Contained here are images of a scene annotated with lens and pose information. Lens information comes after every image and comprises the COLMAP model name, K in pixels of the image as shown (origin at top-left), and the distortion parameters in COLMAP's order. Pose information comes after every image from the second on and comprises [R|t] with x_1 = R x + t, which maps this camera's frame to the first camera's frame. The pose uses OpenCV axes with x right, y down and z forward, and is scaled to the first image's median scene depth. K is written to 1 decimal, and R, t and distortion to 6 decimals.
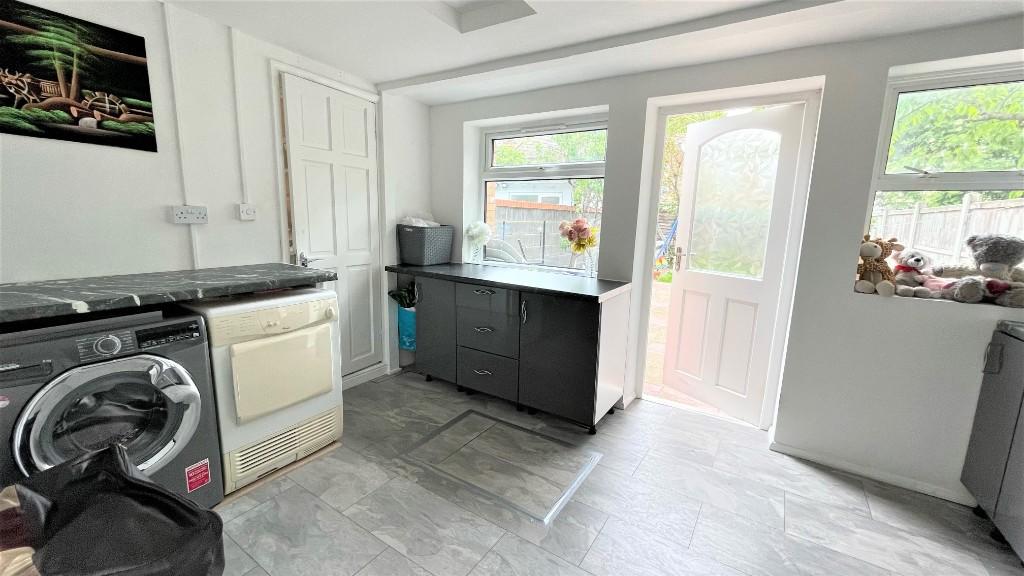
lens RADIAL K [[411.2, 0, 509.8], [0, 411.2, 286.9], [0, 0, 1]] dist [0.002881, -0.000164]
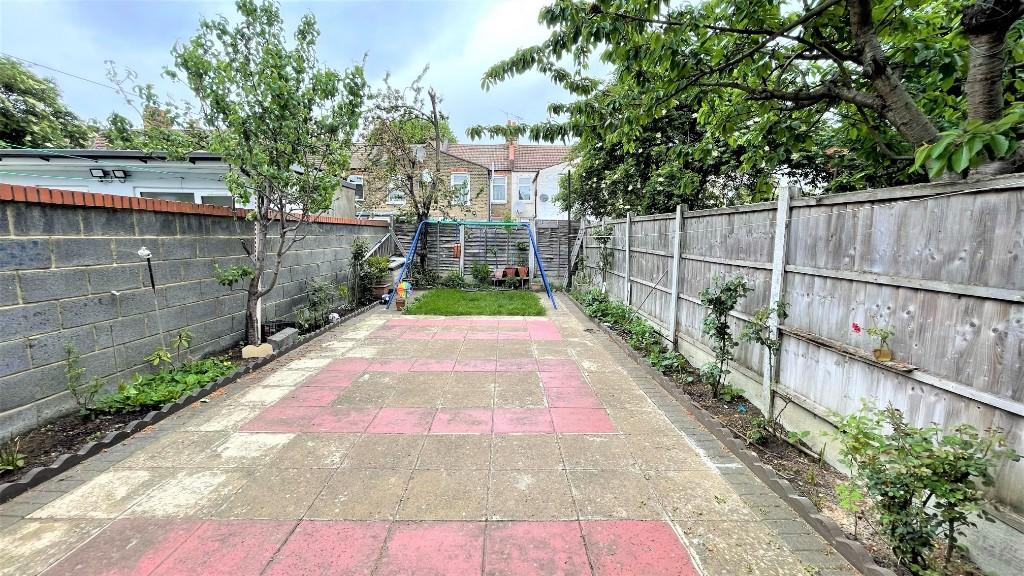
lens RADIAL K [[411.2, 0, 509.0], [0, 411.2, 286.1], [0, 0, 1]] dist [0.002881, -0.000164]
pose [[0.826175, -0.087703, 0.556546, 0.149606], [0.106274, 0.994336, -0.001068, -0.054600], [-0.553301, 0.060029, 0.830816, 0.368022]]
